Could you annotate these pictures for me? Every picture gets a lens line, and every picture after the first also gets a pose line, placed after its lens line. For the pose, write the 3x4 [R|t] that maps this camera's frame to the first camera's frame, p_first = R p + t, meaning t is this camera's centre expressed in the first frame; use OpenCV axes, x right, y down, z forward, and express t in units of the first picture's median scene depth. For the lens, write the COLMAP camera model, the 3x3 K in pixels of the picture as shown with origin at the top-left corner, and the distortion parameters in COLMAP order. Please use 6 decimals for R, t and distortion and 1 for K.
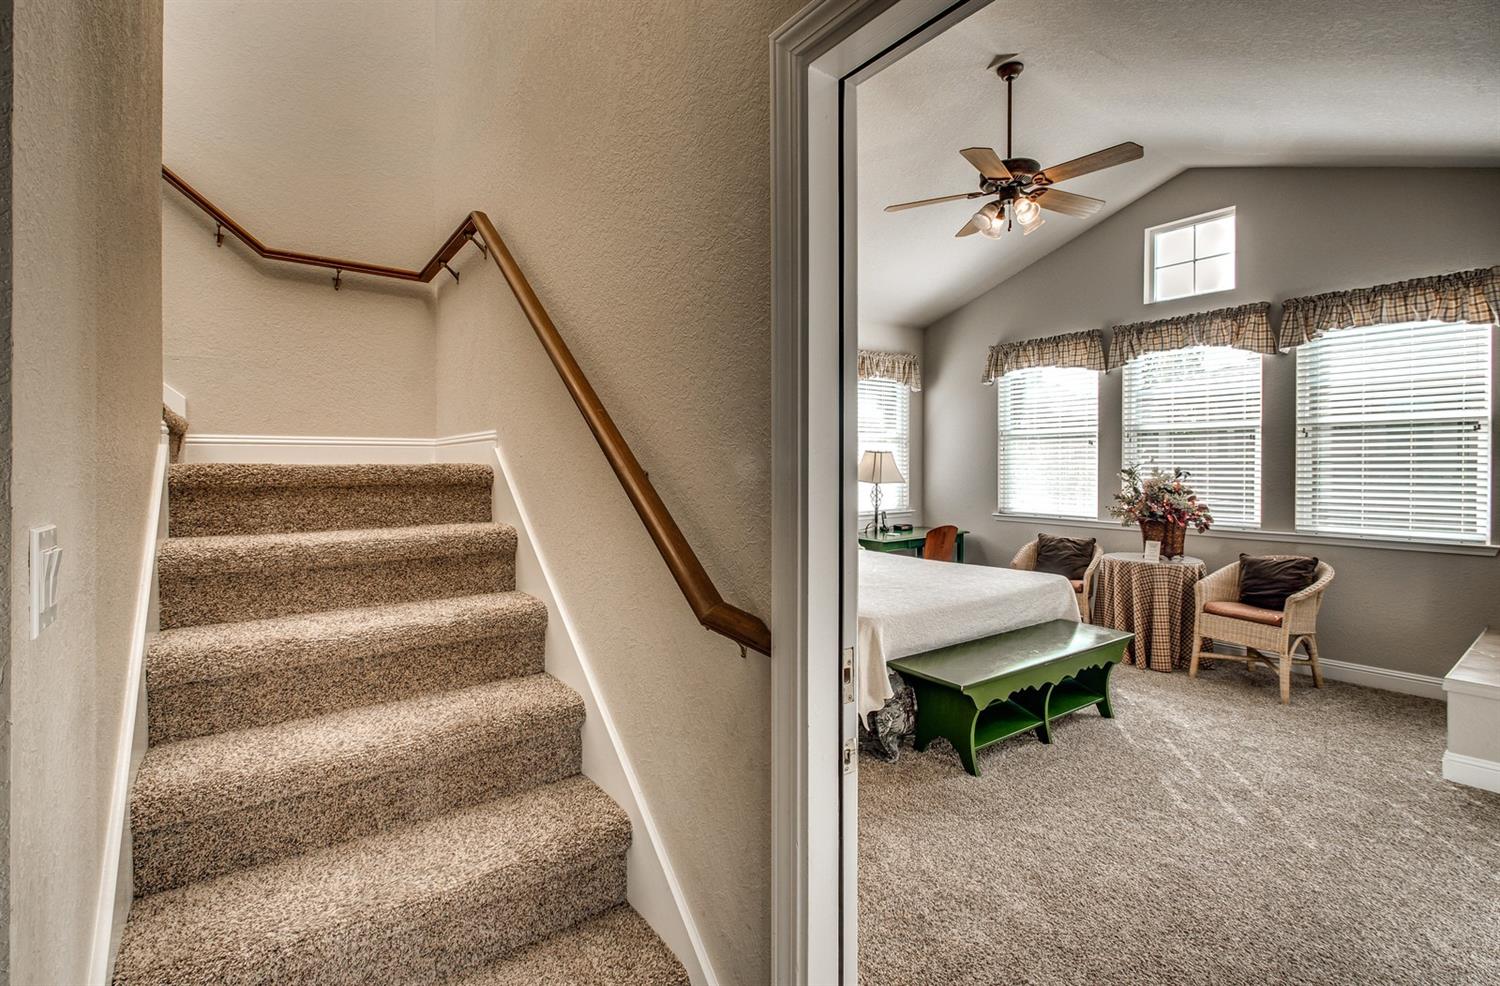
lens RADIAL K [[669.1, 0, 726.2], [0, 669.1, 474.8], [0, 0, 1]] dist [0.013324, -0.016838]
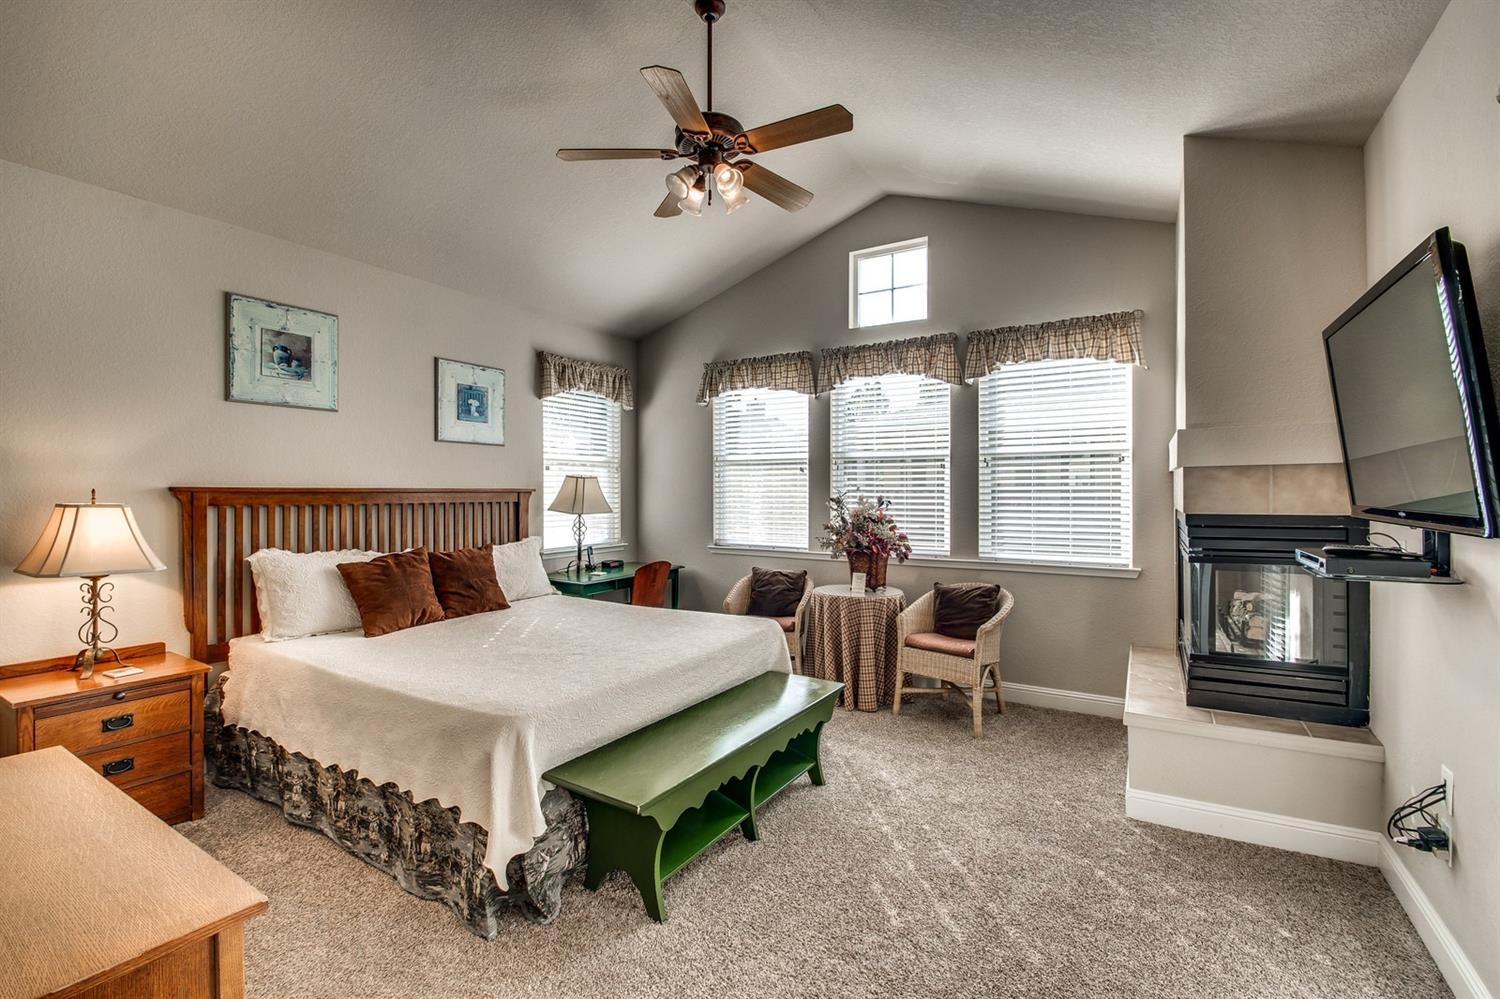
lens RADIAL K [[661.6, 0, 733.1], [0, 661.6, 491.1], [0, 0, 1]] dist [0.009861, -0.015719]
pose [[0.924708, 0.002765, 0.380667, 0.110768], [0.003145, 0.999884, -0.014903, -0.004399], [-0.380664, 0.014978, 0.924592, 0.195044]]
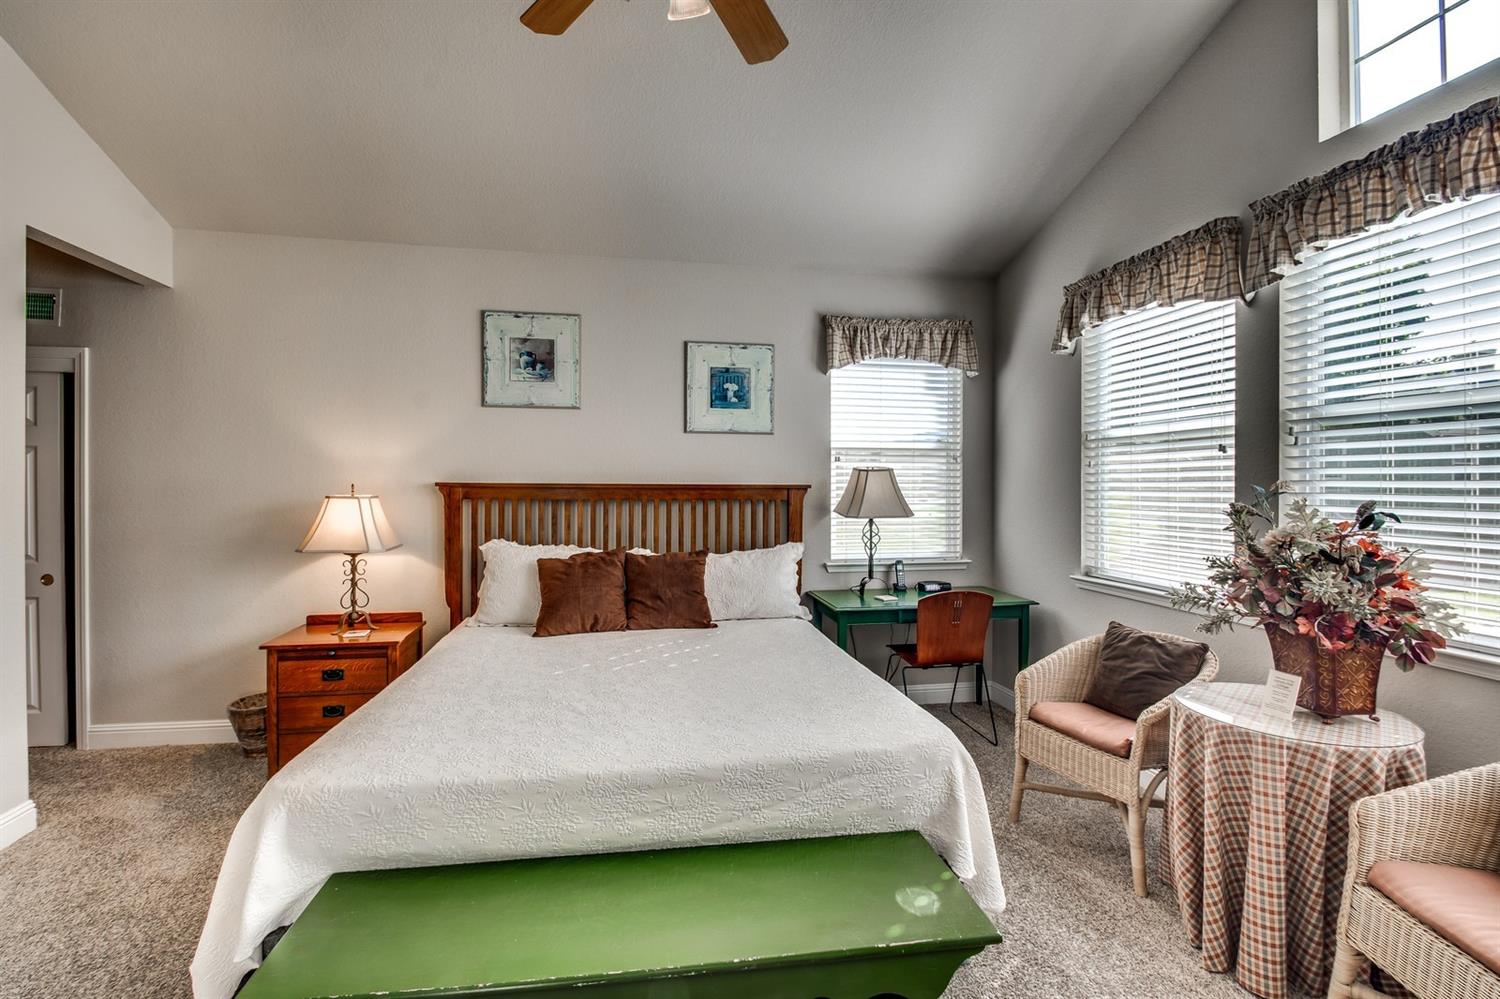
lens RADIAL K [[657.7, 0, 746.3], [0, 657.7, 488.7], [0, 0, 1]] dist [-0.000187, -0.010644]
pose [[0.899134, 0.007578, -0.437607, 0.516365], [-0.013524, 0.999854, -0.010472, -0.009547], [0.437464, 0.015334, 0.899105, 0.479801]]
